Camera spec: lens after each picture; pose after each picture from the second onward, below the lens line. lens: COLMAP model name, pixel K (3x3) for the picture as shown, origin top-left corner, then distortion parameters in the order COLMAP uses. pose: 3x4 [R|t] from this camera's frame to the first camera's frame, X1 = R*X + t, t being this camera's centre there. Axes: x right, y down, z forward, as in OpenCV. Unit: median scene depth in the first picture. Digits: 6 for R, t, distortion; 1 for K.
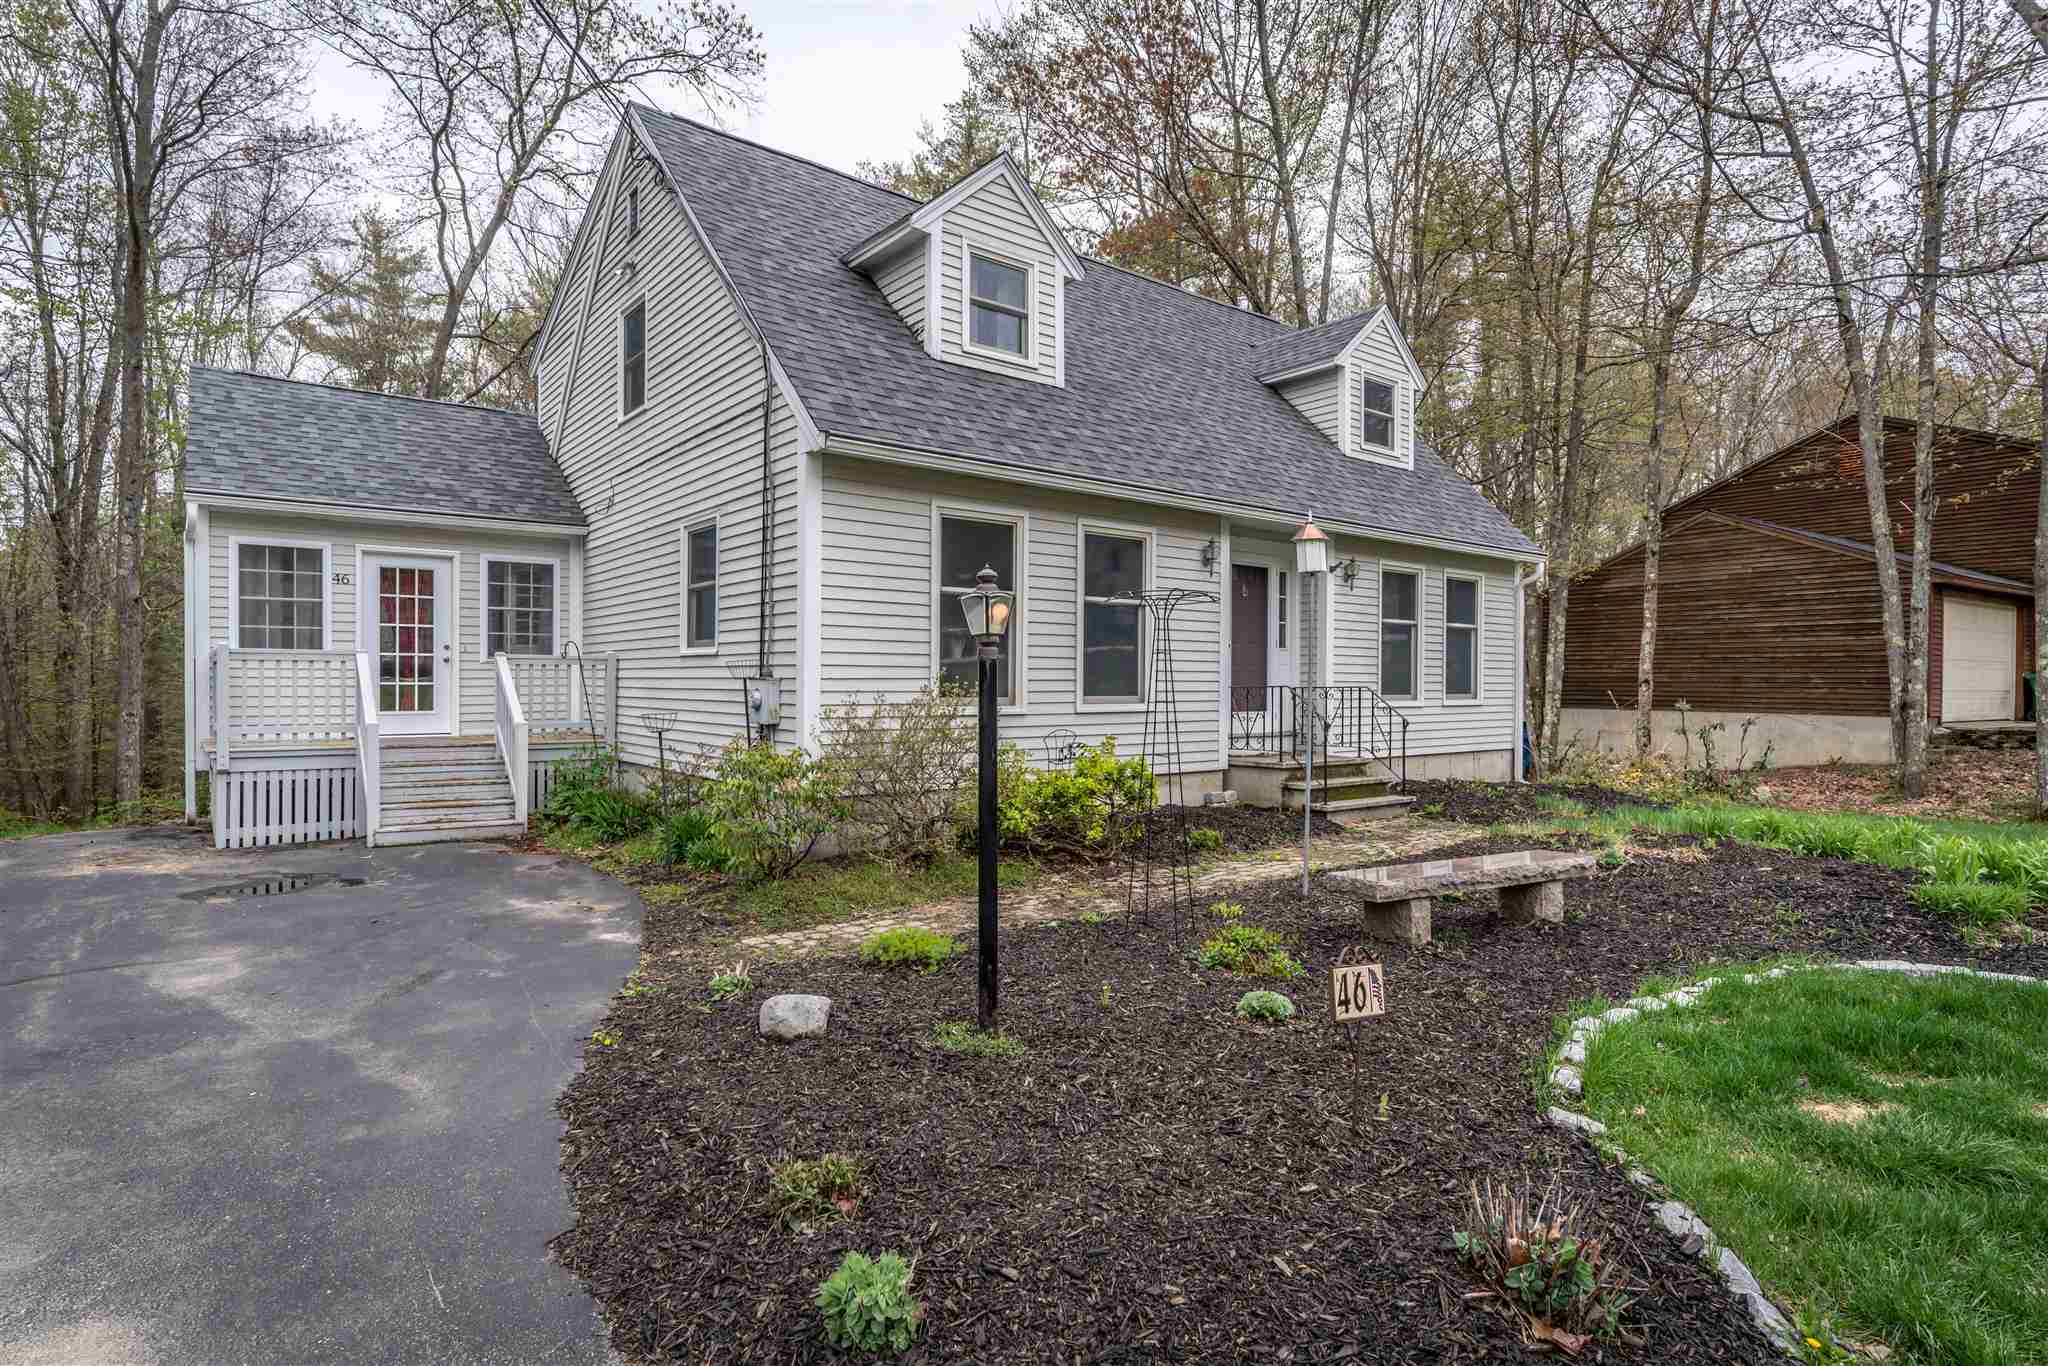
lens RADIAL K [[1044.0, 0, 1024.0], [0, 1044.0, 683.0], [0, 0, 1]] dist [-0.001689, -0.000132]
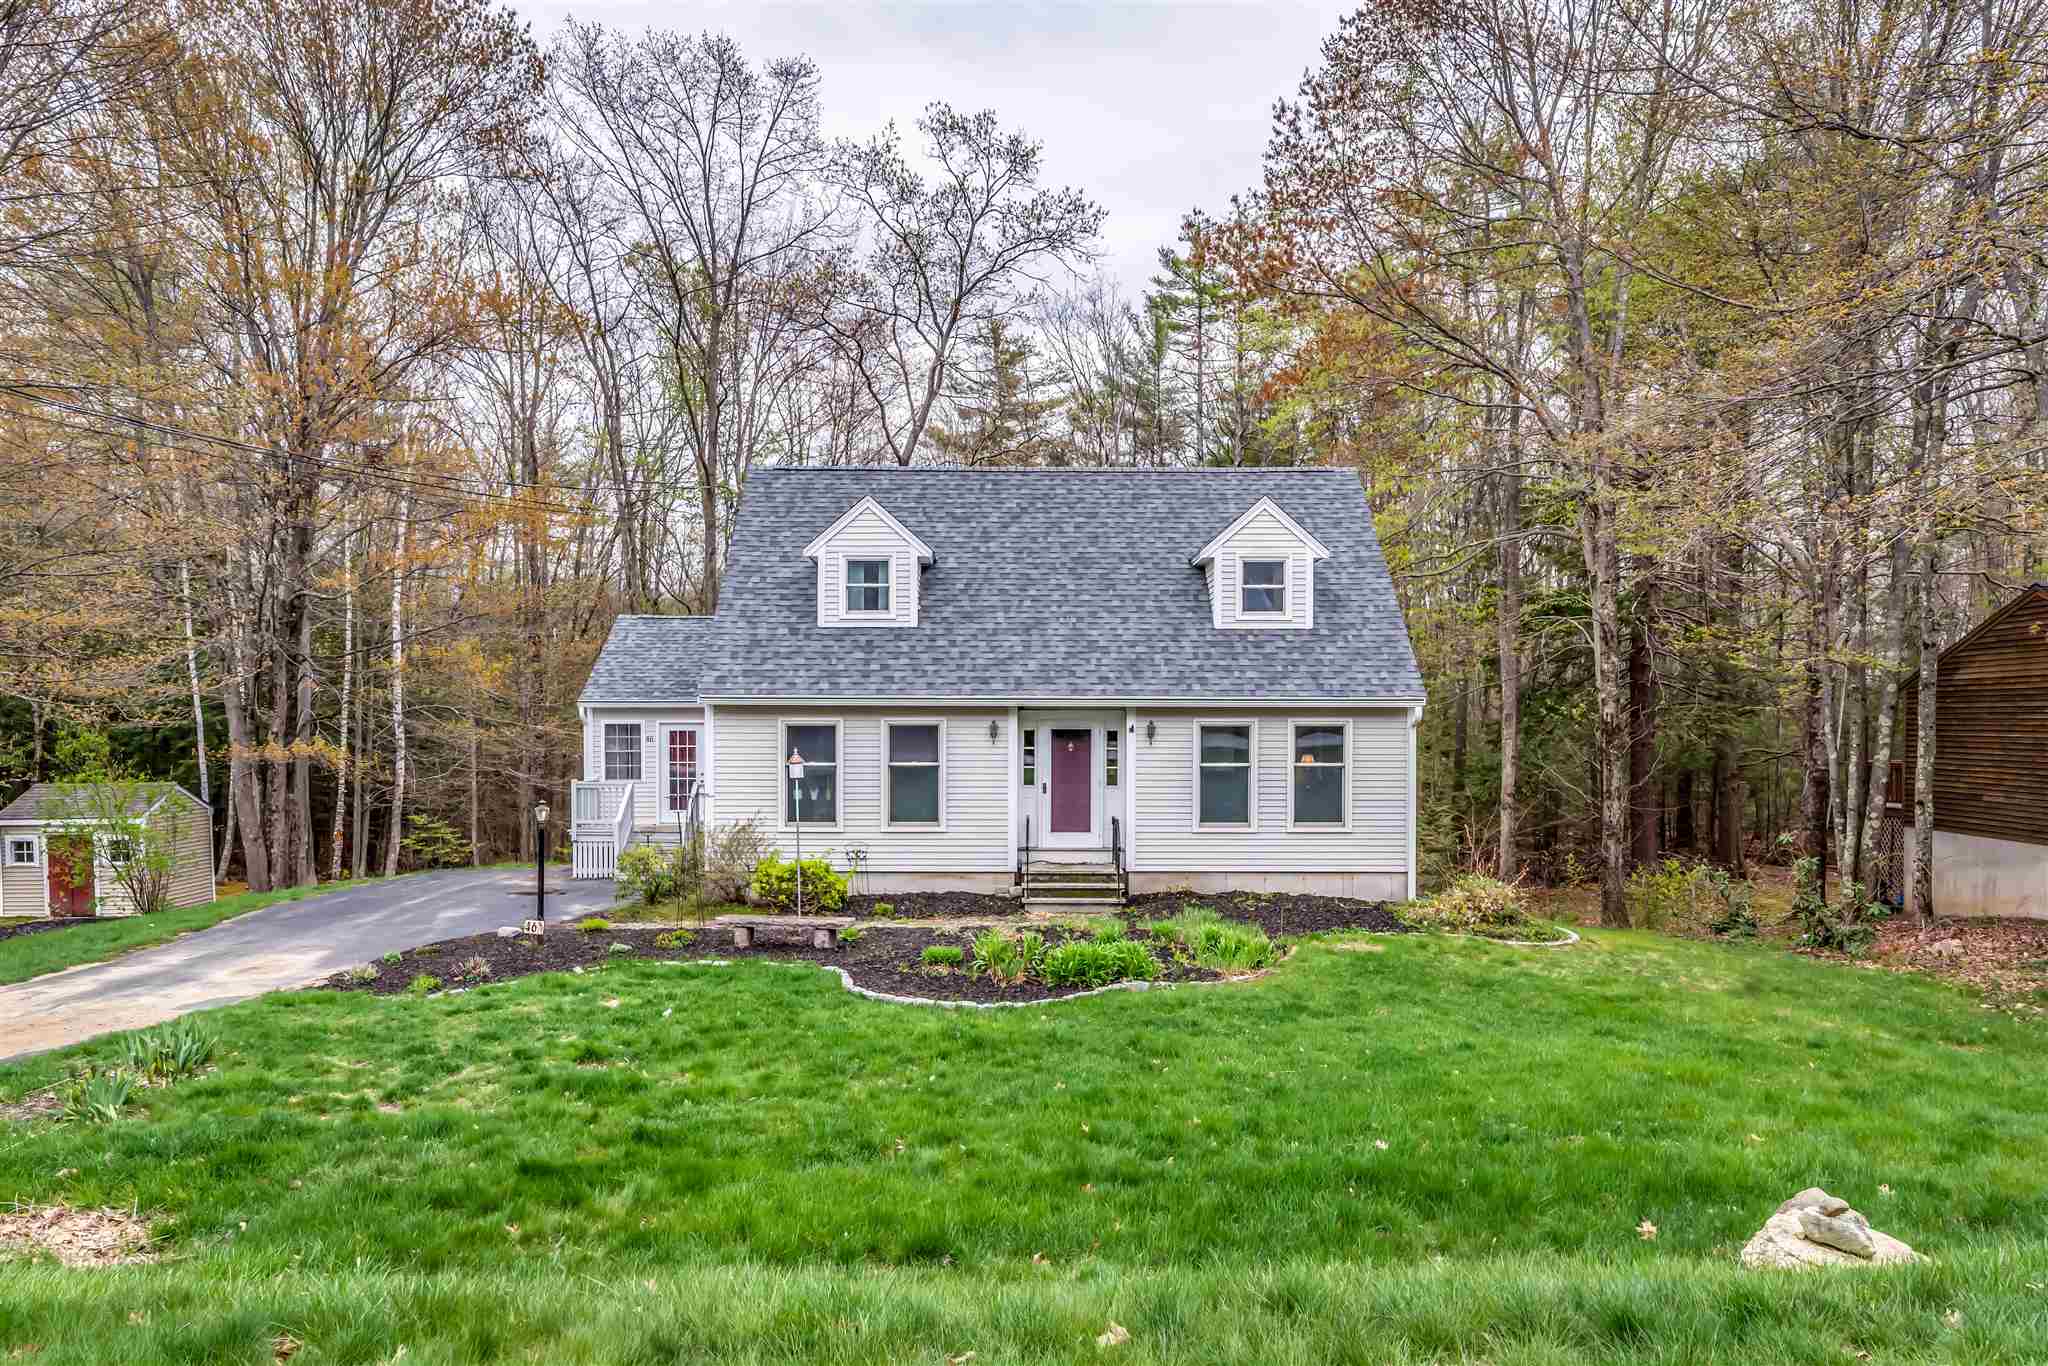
lens RADIAL K [[1337.7, 0, 1018.4], [0, 1337.7, 723.7], [0, 0, 1]] dist [-0.006628, -0.000871]
pose [[0.799150, -0.002323, -0.601128, 1.308412], [-0.000143, 0.999992, -0.004055, -0.117878], [0.601132, 0.003327, 0.799143, -0.512238]]
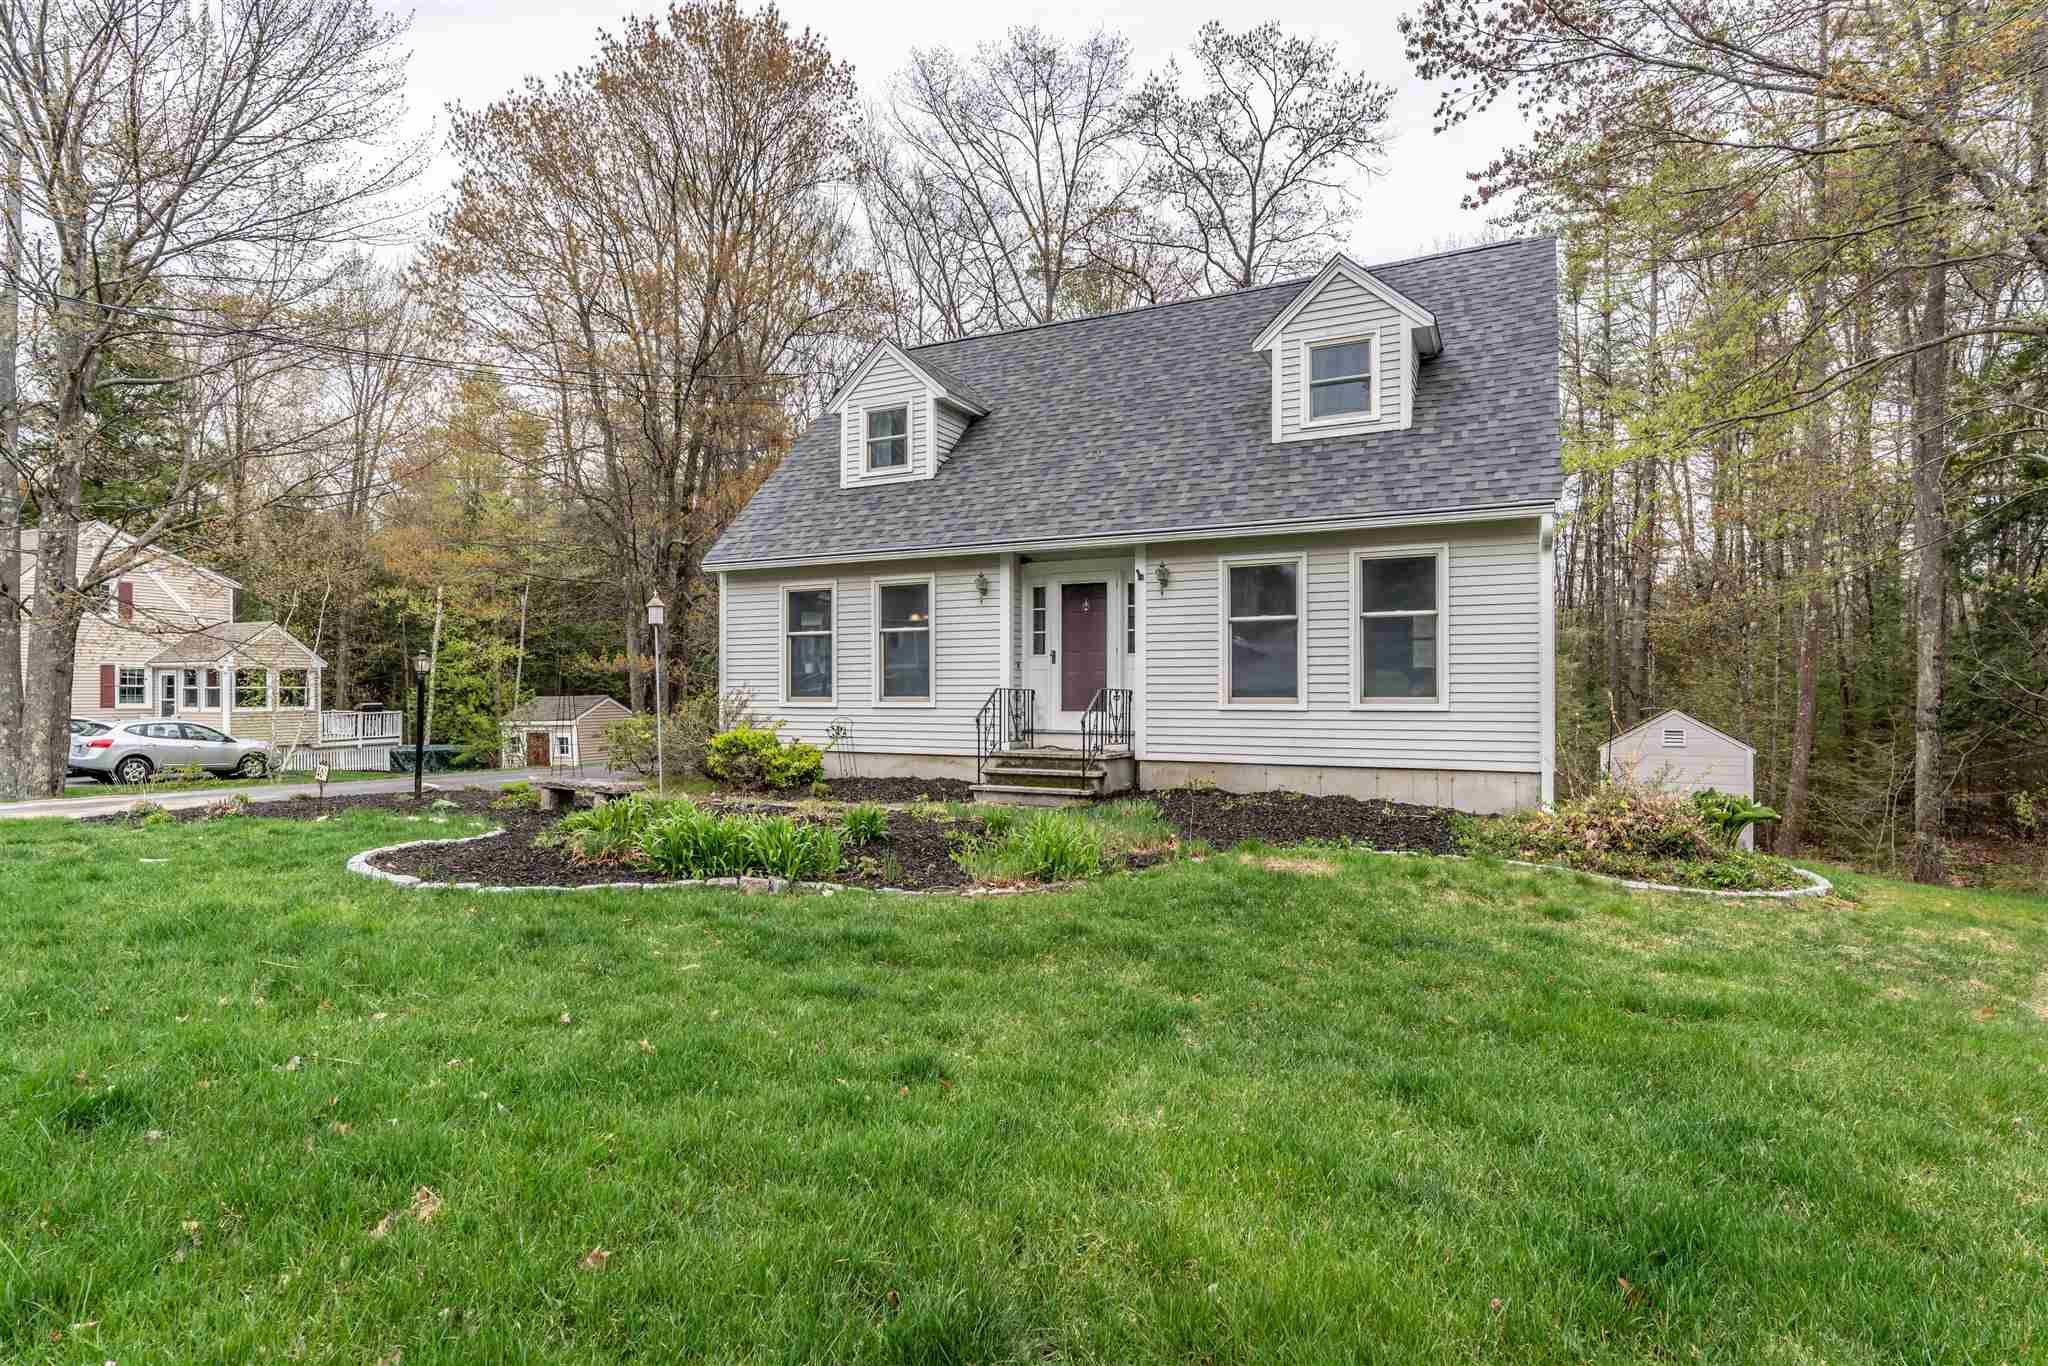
lens RADIAL K [[1044.0, 0, 1024.0], [0, 1044.0, 683.0], [0, 0, 1]] dist [-0.001689, -0.000132]
pose [[0.434178, -0.017416, -0.900659, 1.273449], [-0.002801, 0.999782, -0.020683, 0.021055], [0.900823, 0.011503, 0.434034, 0.468061]]
